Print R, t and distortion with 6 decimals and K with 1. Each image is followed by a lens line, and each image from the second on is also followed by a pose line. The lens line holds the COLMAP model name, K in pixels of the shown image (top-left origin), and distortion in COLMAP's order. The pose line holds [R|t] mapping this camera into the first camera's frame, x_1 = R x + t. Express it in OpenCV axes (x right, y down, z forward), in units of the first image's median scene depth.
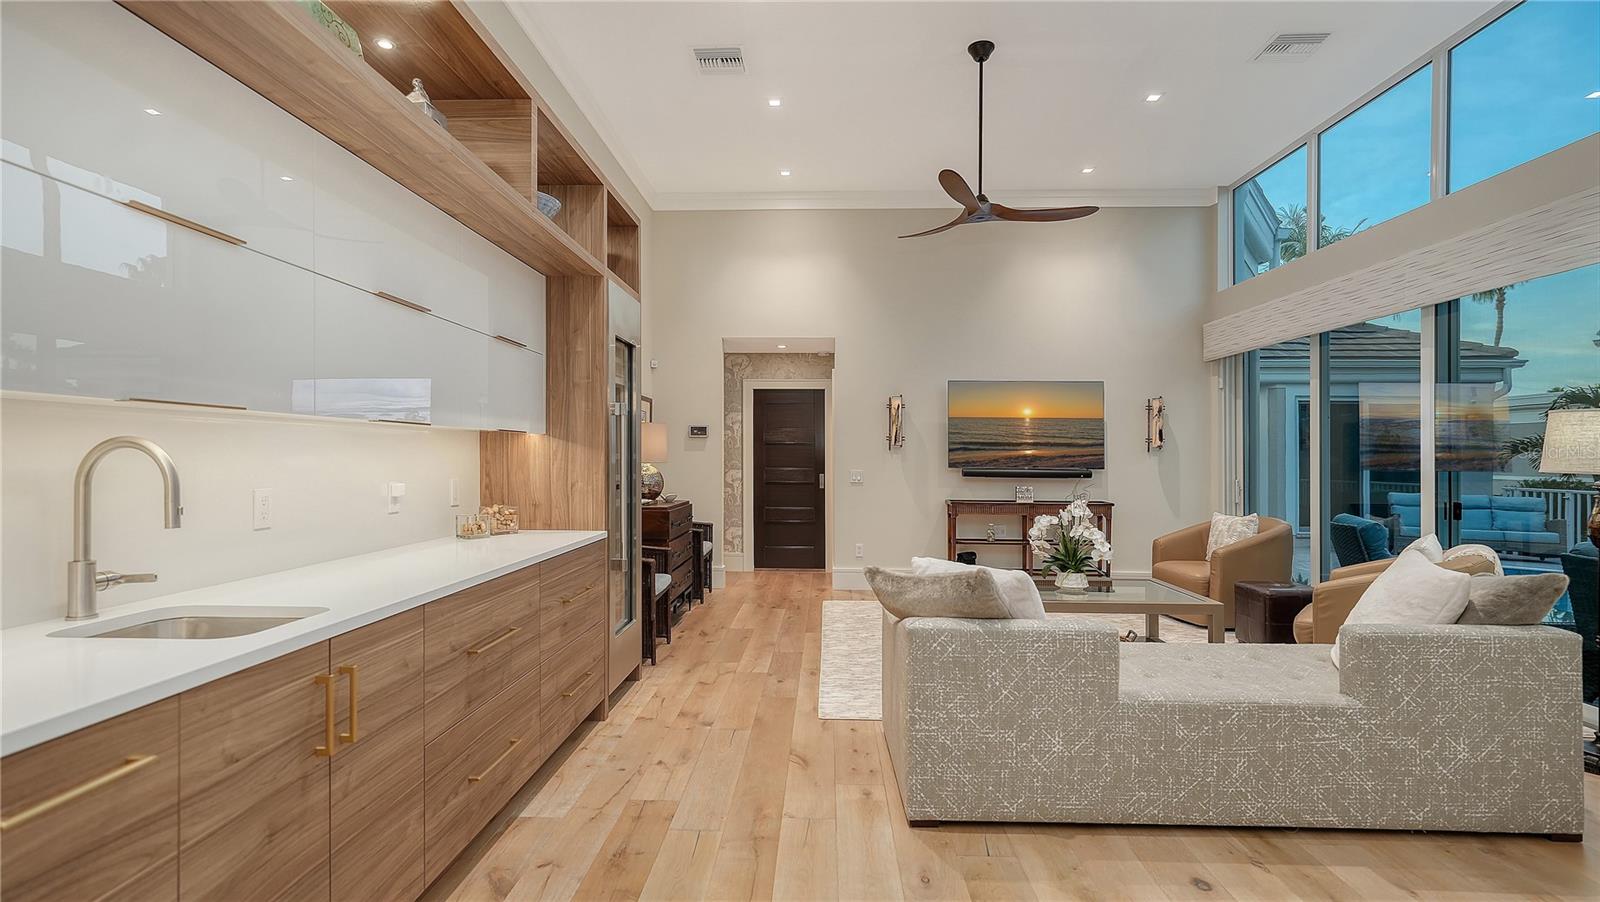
lens RADIAL K [[766.0, 0, 798.1], [0, 766.0, 457.6], [0, 0, 1]] dist [-0.001261, -0.000152]
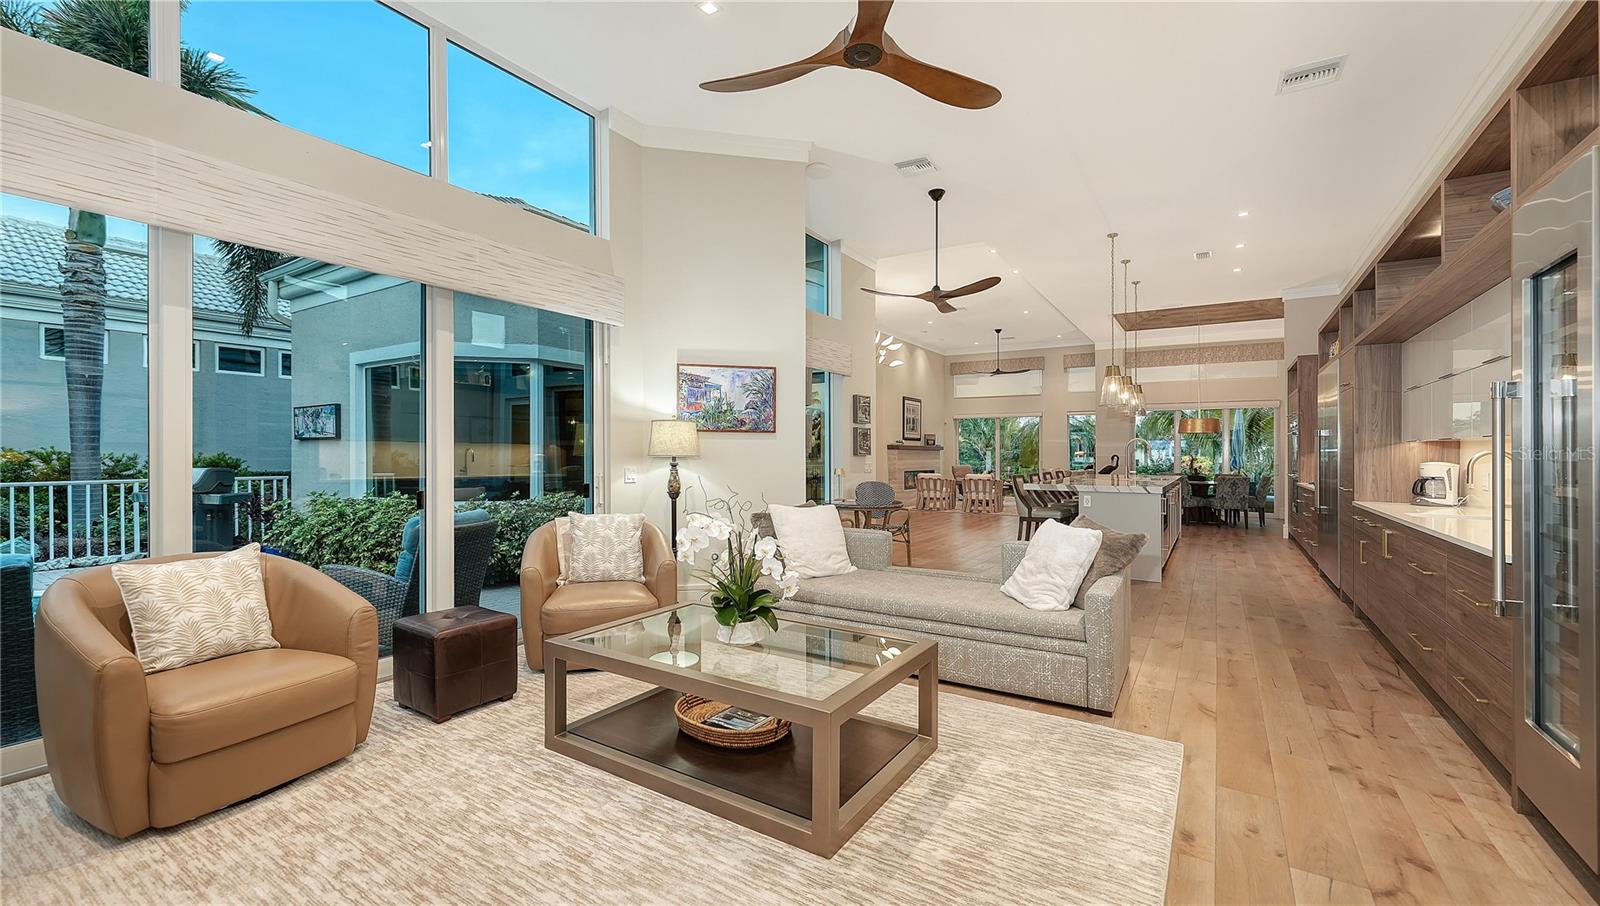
lens RADIAL K [[653.5, 0, 798.8], [0, 653.5, 457.8], [0, 0, 1]] dist [-0.004393, -0.000662]
pose [[-0.862003, -0.004852, 0.506880, 0.026716], [-0.000833, 0.999966, 0.008155, -0.002295], [-0.506903, 0.006607, -0.861978, 1.658636]]
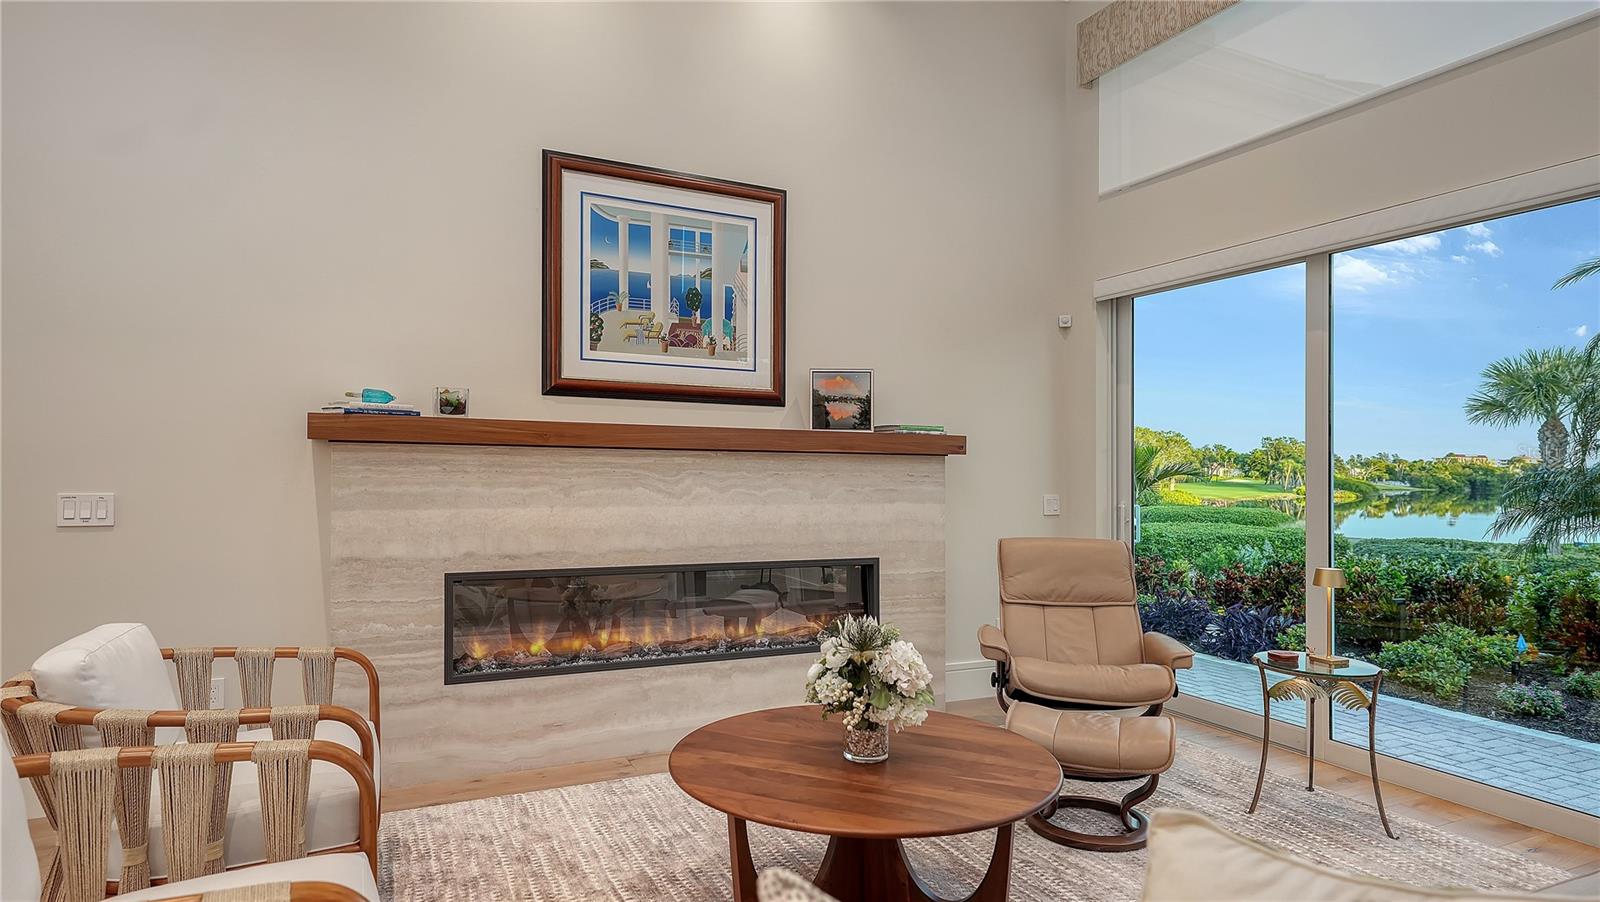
lens RADIAL K [[910.5, 0, 799.6], [0, 910.5, 455.9], [0, 0, 1]] dist [0.030228, -0.000094]
pose [[-0.473550, 0.005529, 0.880750, 0.464367], [0.000120, 0.999981, -0.006213, -0.008700], [-0.880767, -0.002837, -0.473542, -1.660040]]
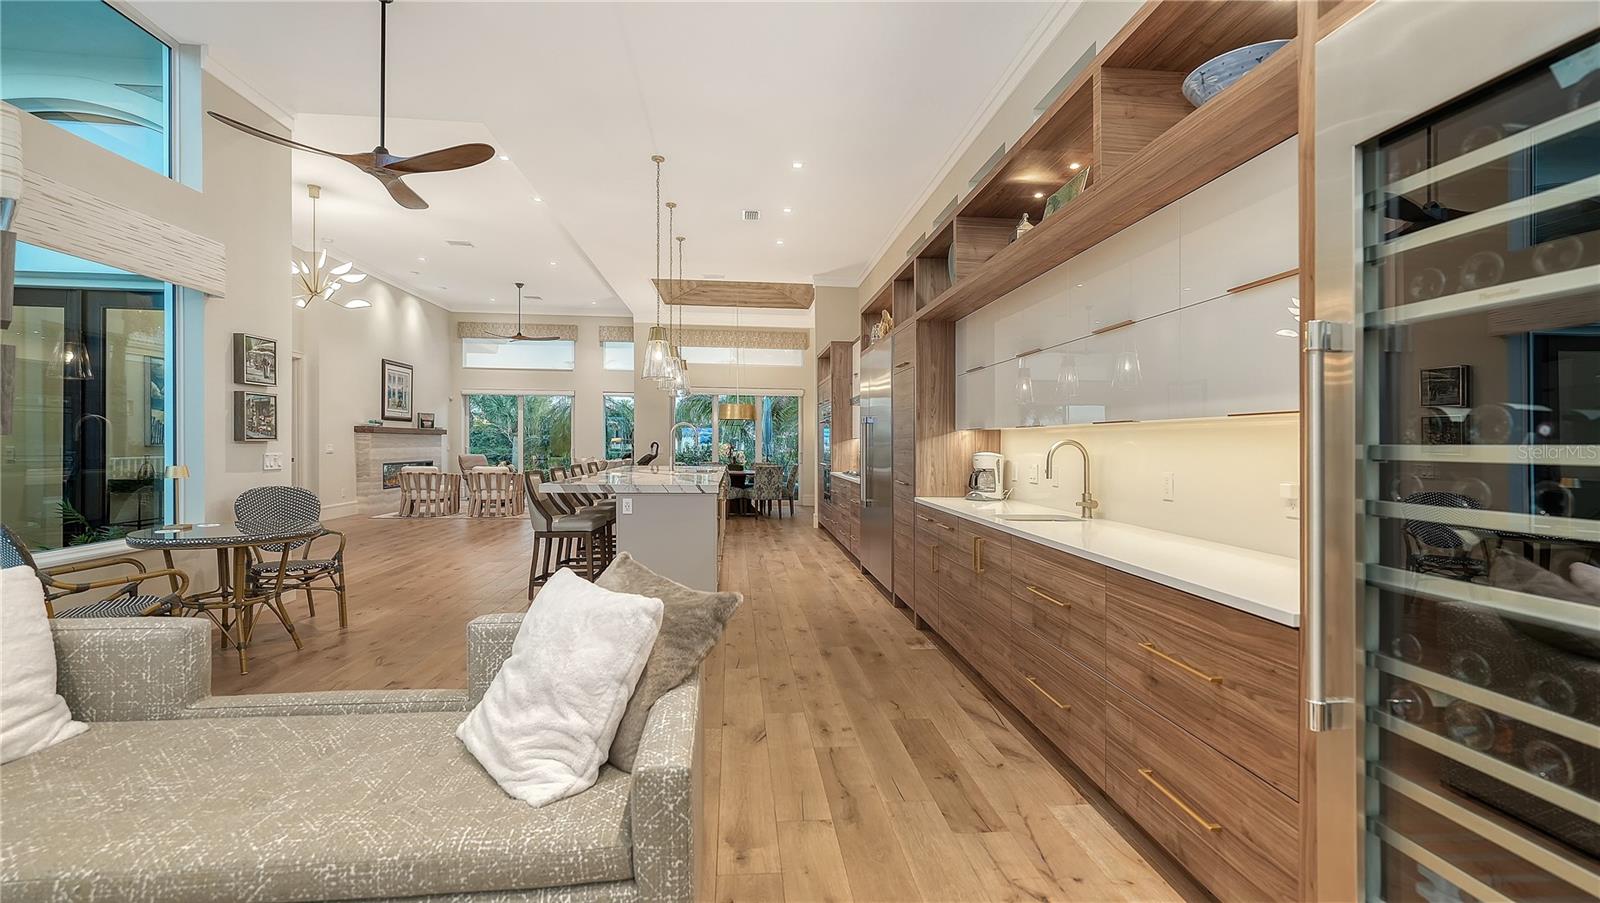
lens RADIAL K [[697.9, 0, 801.5], [0, 697.9, 448.1], [0, 0, 1]] dist [-0.003225, -0.000295]
pose [[-0.991008, -0.007481, -0.133593, 0.087953], [-0.008908, 0.999909, 0.010092, -0.002384], [0.133505, 0.011192, -0.990985, 1.189977]]
